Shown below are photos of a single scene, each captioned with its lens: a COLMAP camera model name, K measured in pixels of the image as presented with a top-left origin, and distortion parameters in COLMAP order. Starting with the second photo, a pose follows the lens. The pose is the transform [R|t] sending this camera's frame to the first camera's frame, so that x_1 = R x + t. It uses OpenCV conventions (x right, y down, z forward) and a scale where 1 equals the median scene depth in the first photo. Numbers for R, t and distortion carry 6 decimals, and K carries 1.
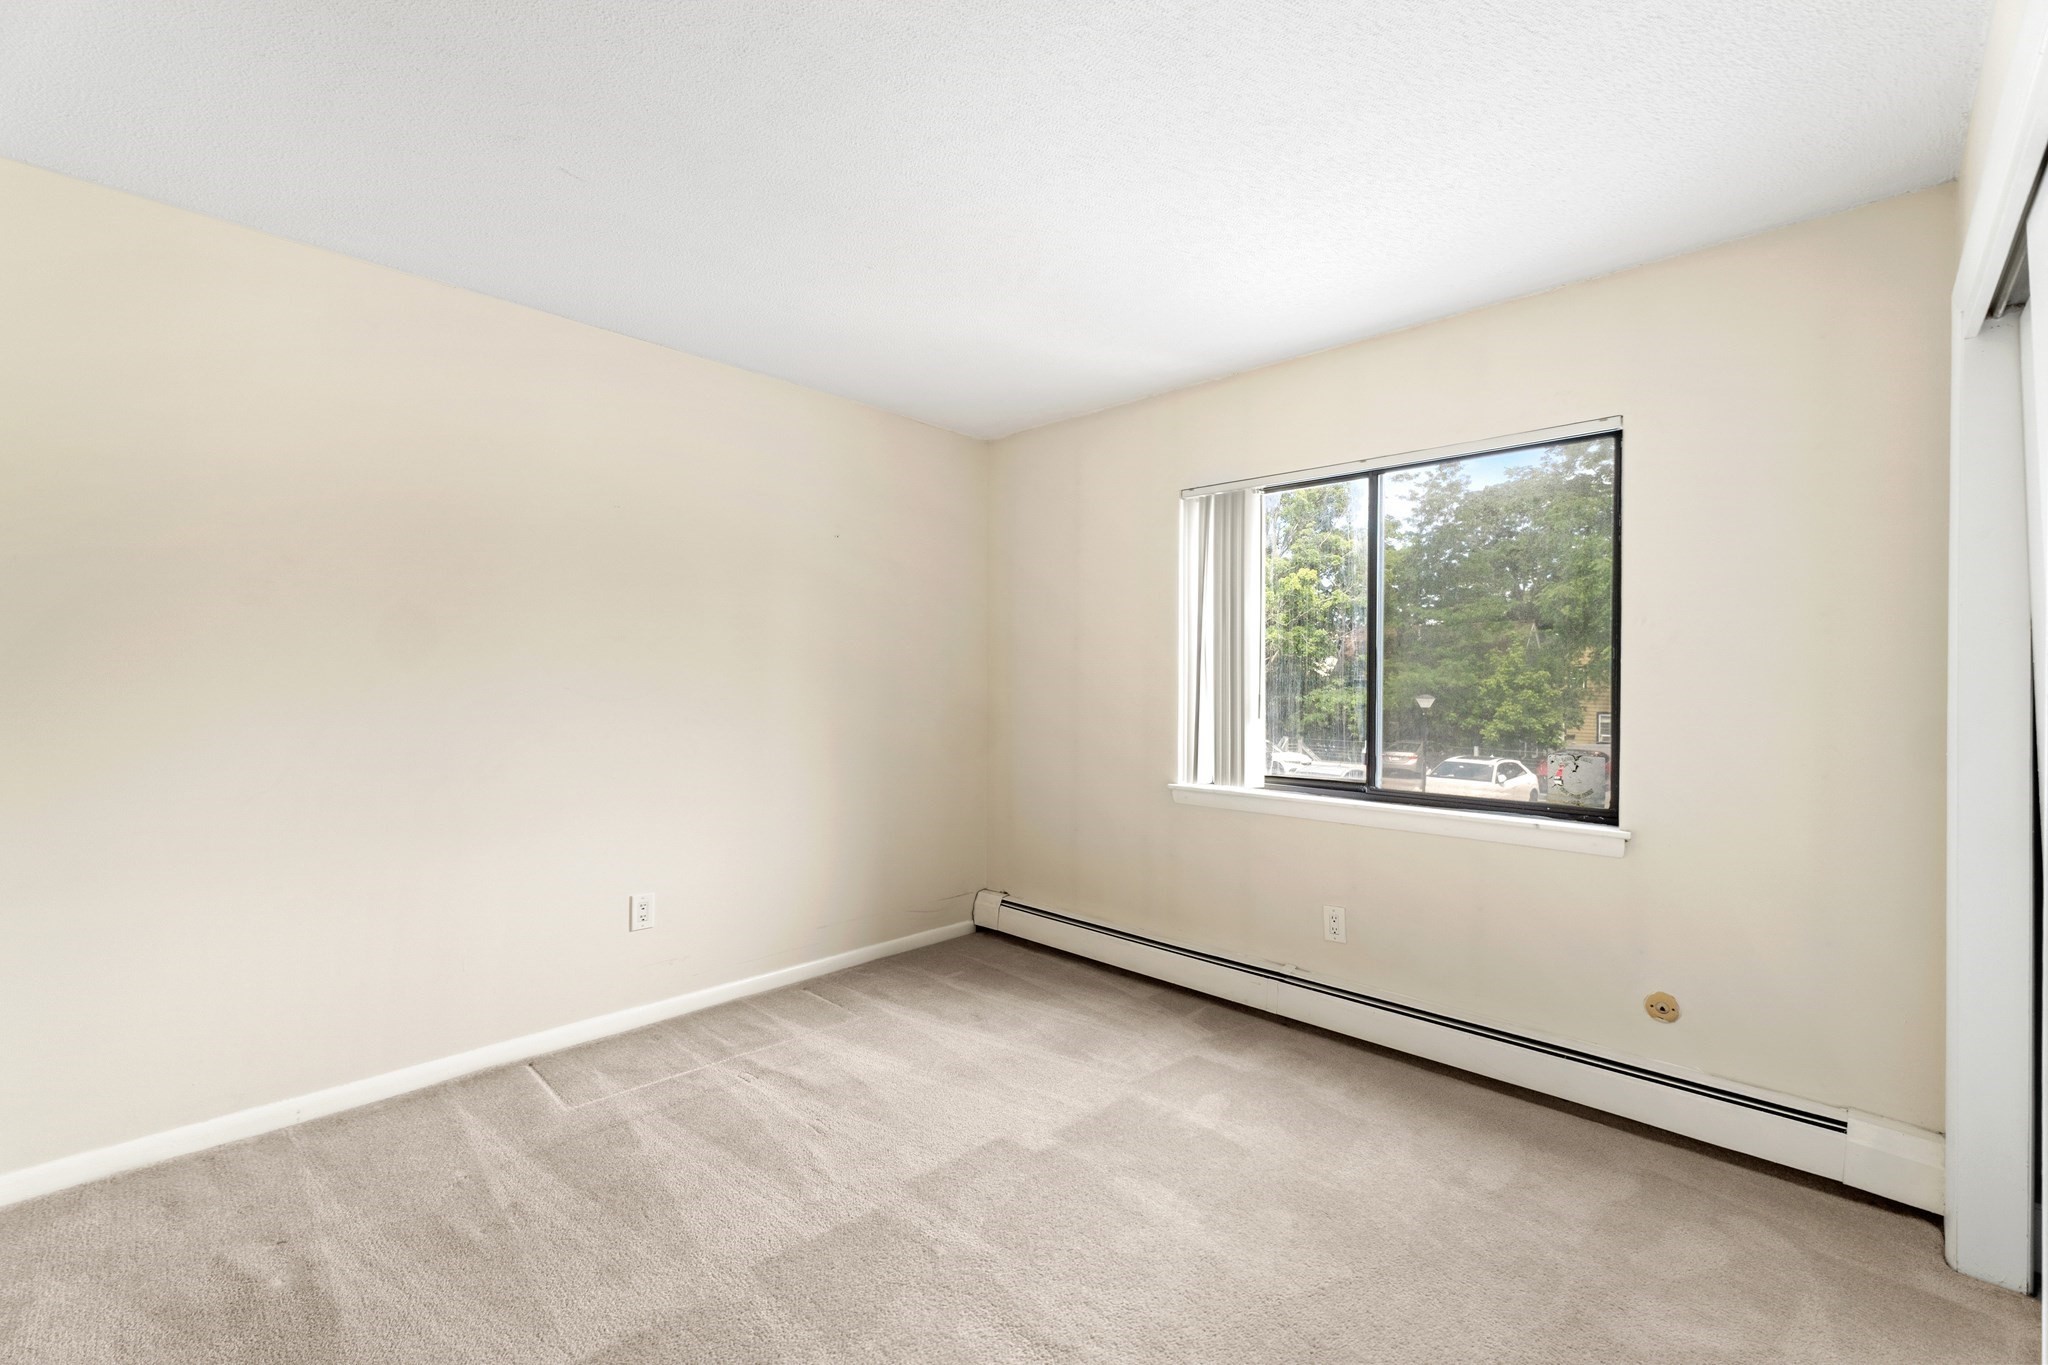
lens RADIAL K [[858.8, 0, 1024.0], [0, 858.8, 682.5], [0, 0, 1]] dist [0.002194, -0.000227]
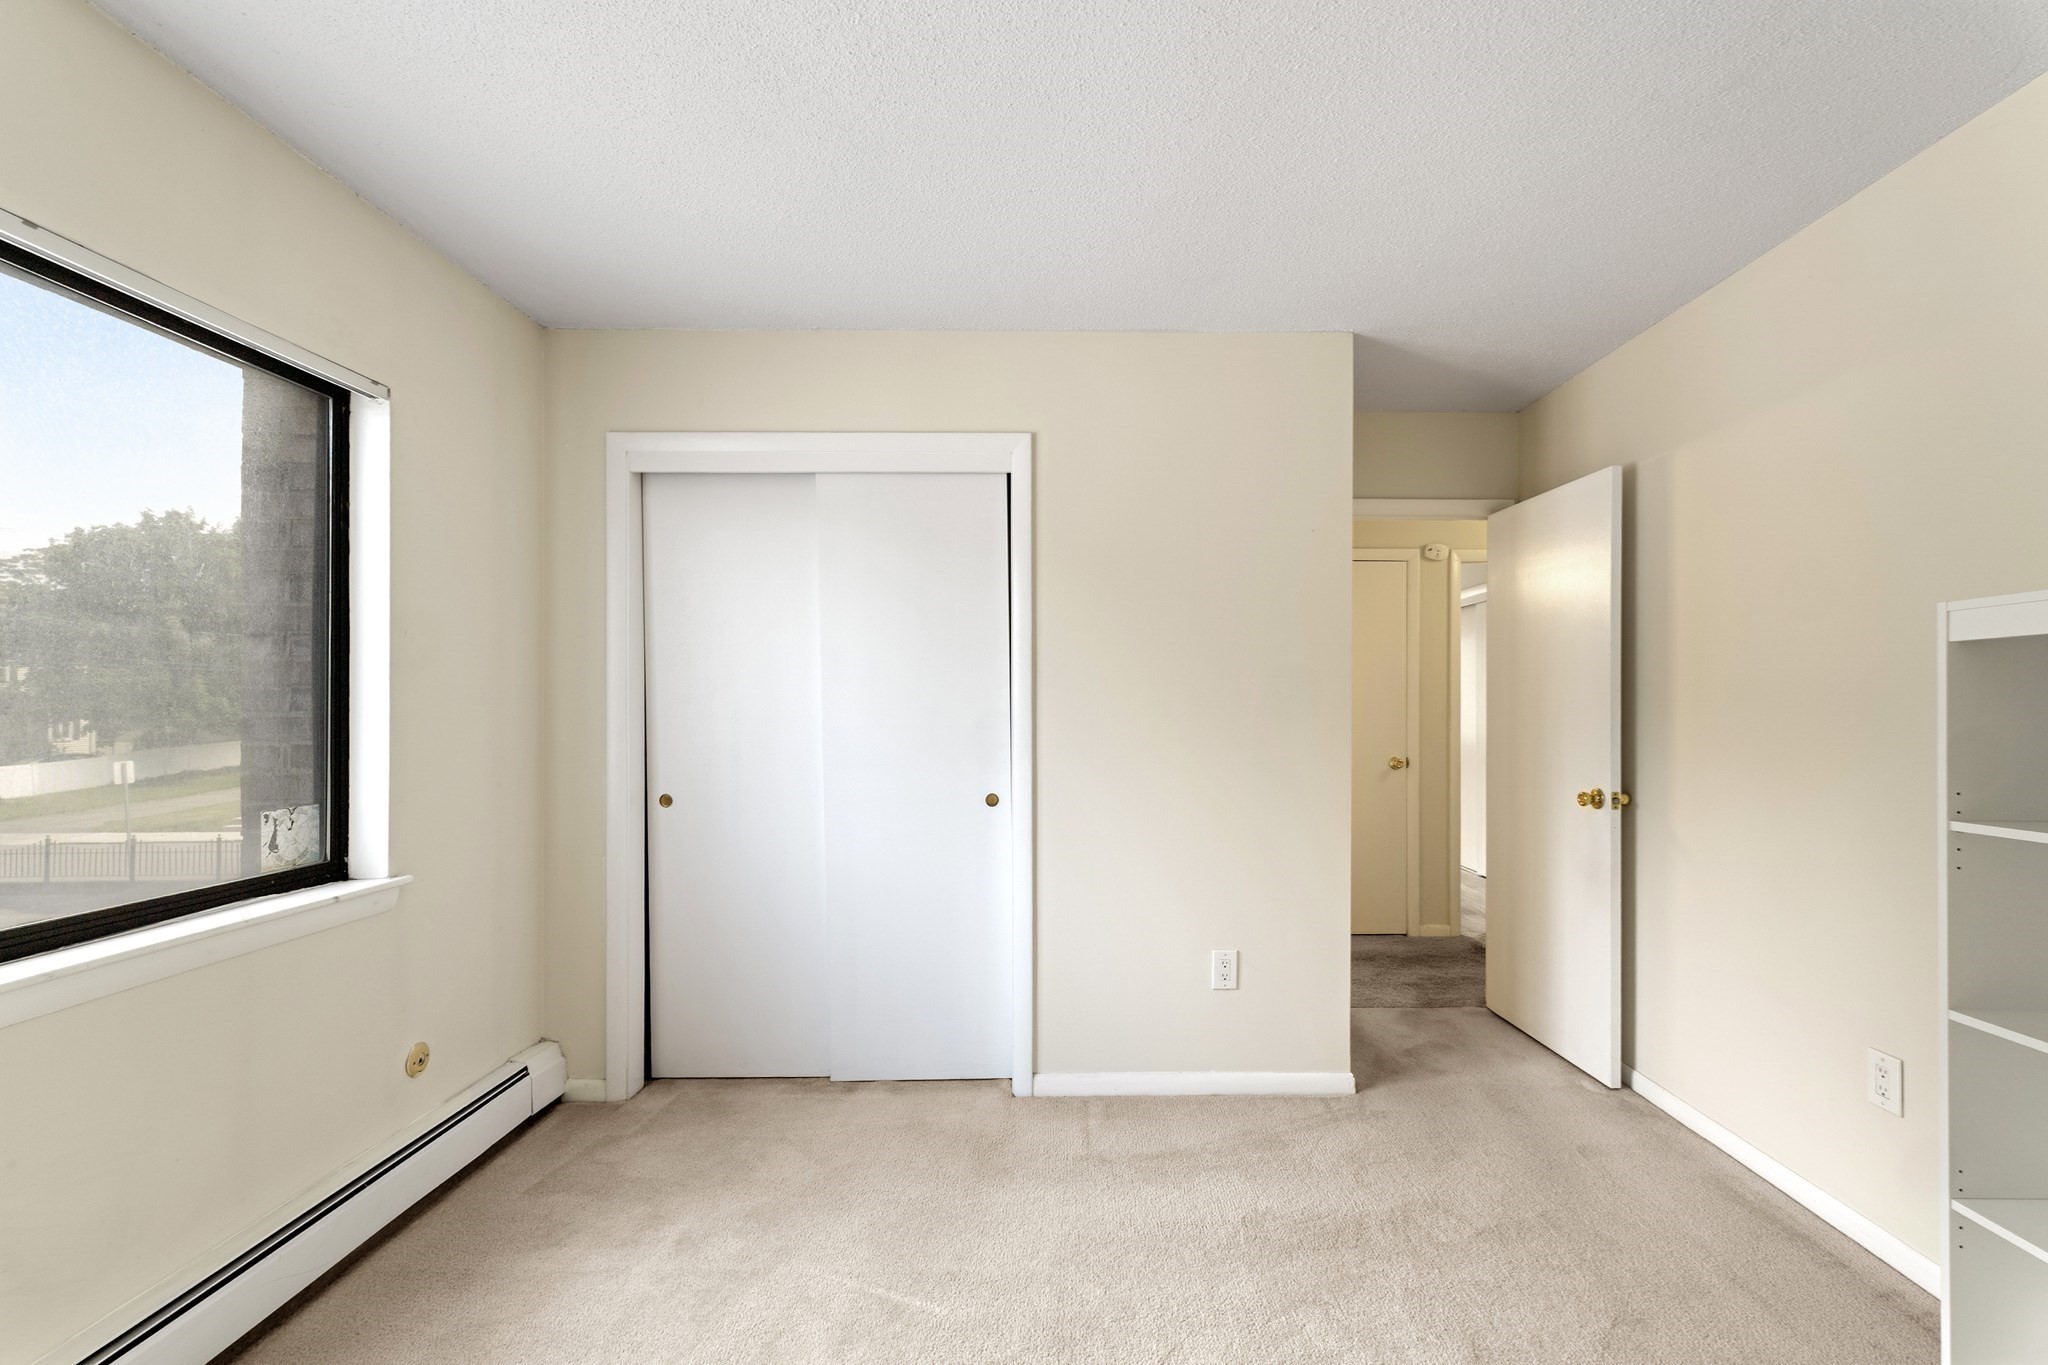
lens RADIAL K [[889.0, 0, 1080.1], [0, 889.0, 698.0], [0, 0, 1]] dist [0.000968, 0.000074]
pose [[-0.701705, -0.004037, 0.712456, -0.313143], [-0.002724, 0.999992, 0.002984, -0.007284], [-0.712463, 0.000154, -0.701710, 0.870444]]
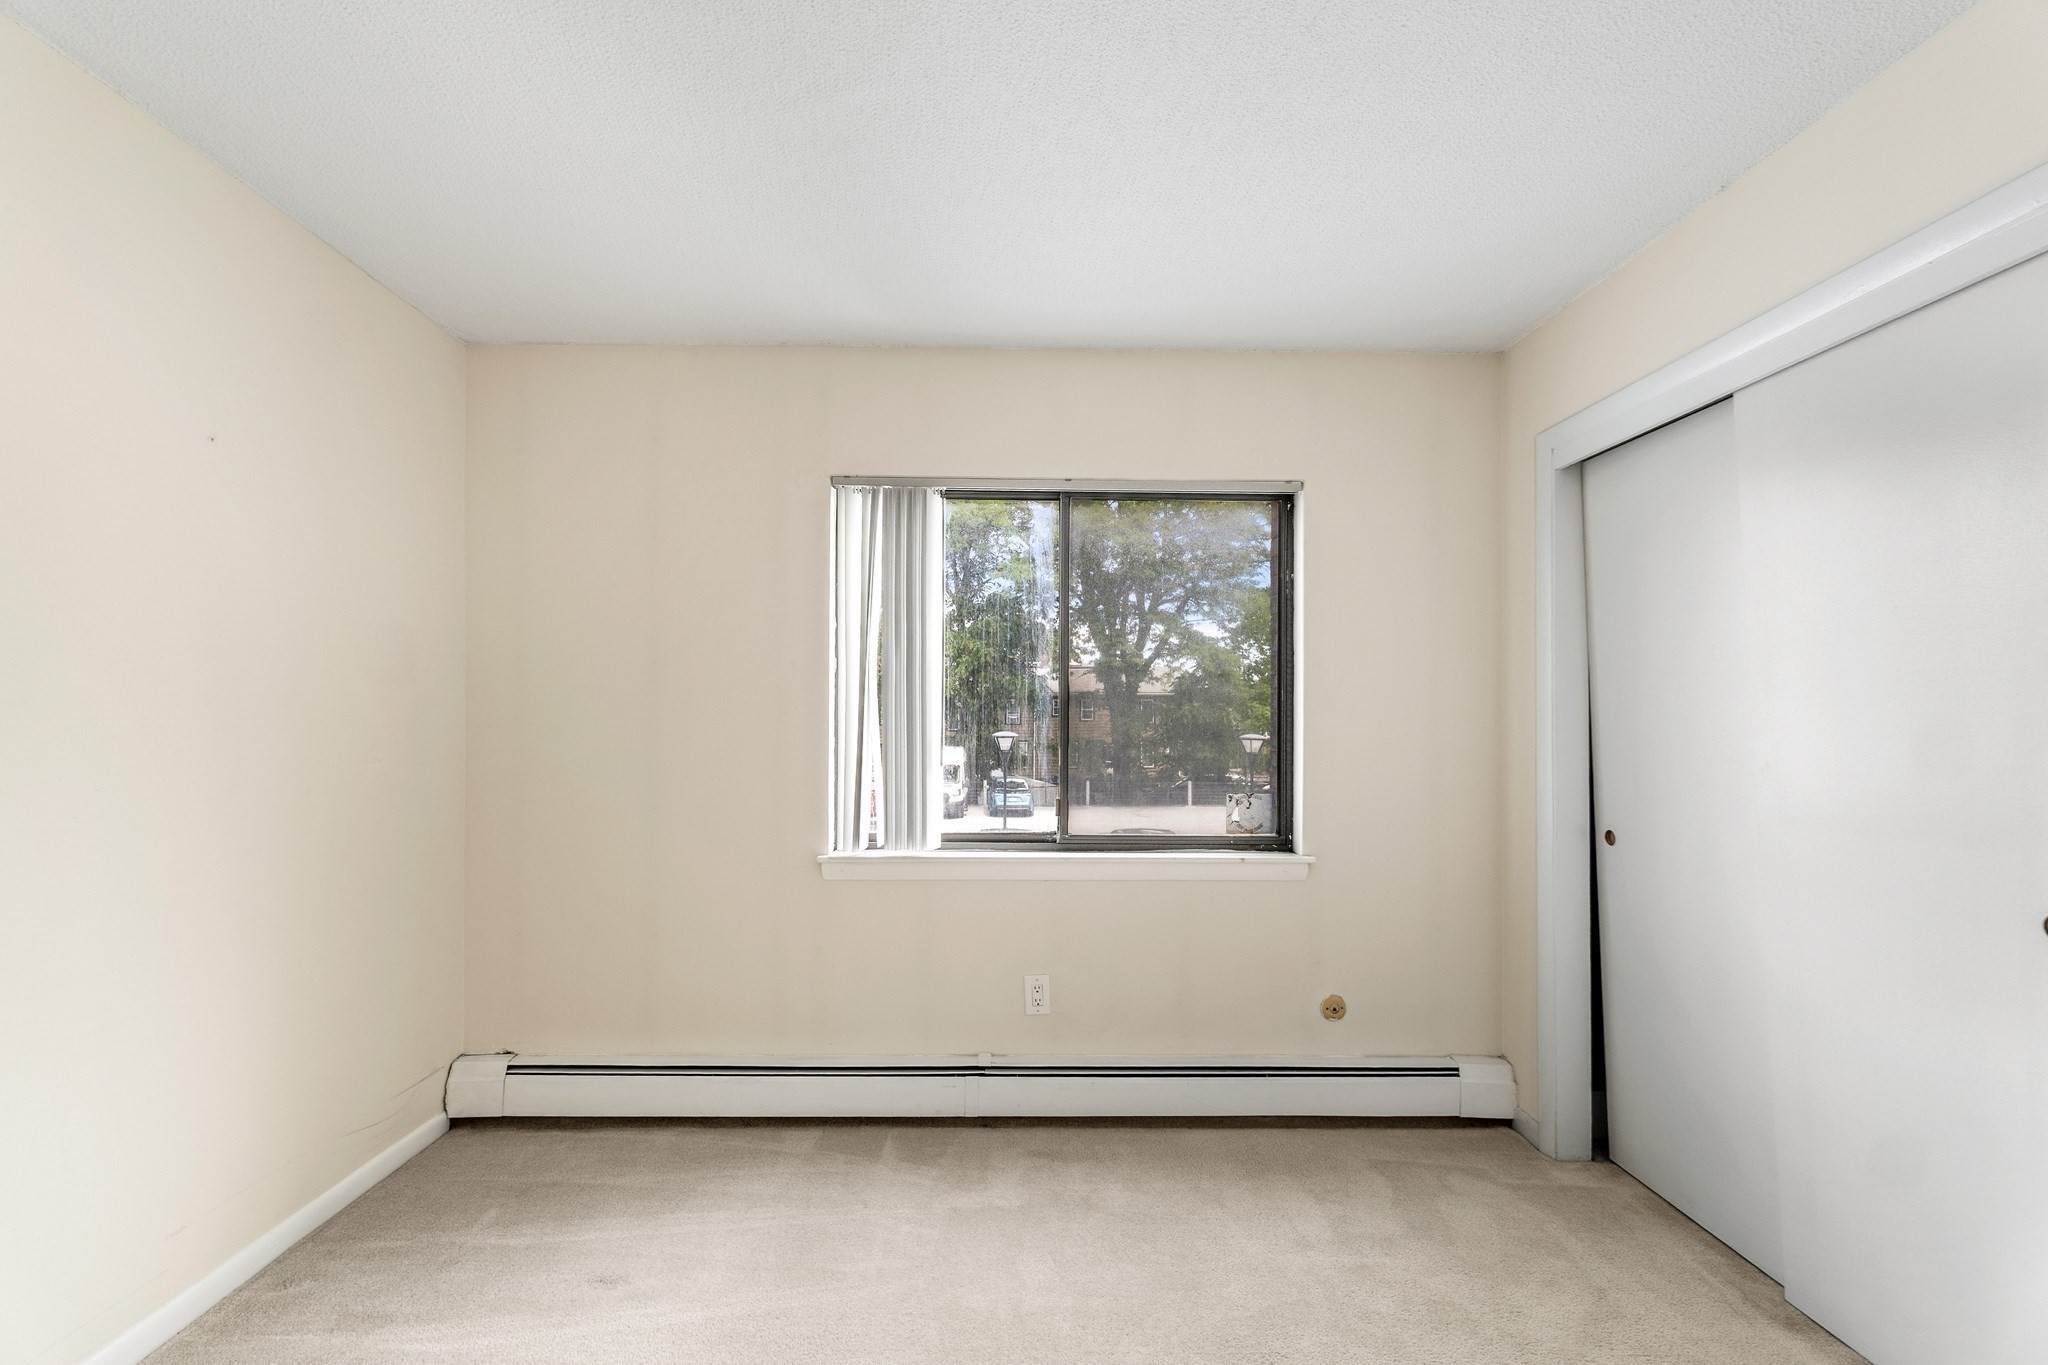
lens RADIAL K [[872.8, 0, 1026.4], [0, 872.8, 713.7], [0, 0, 1]] dist [0.003576, -0.000041]
pose [[0.714616, 0.001076, 0.699516, -0.263556], [0.003612, 0.999980, -0.005228, -0.004231], [-0.699507, 0.006263, 0.714598, 0.342385]]
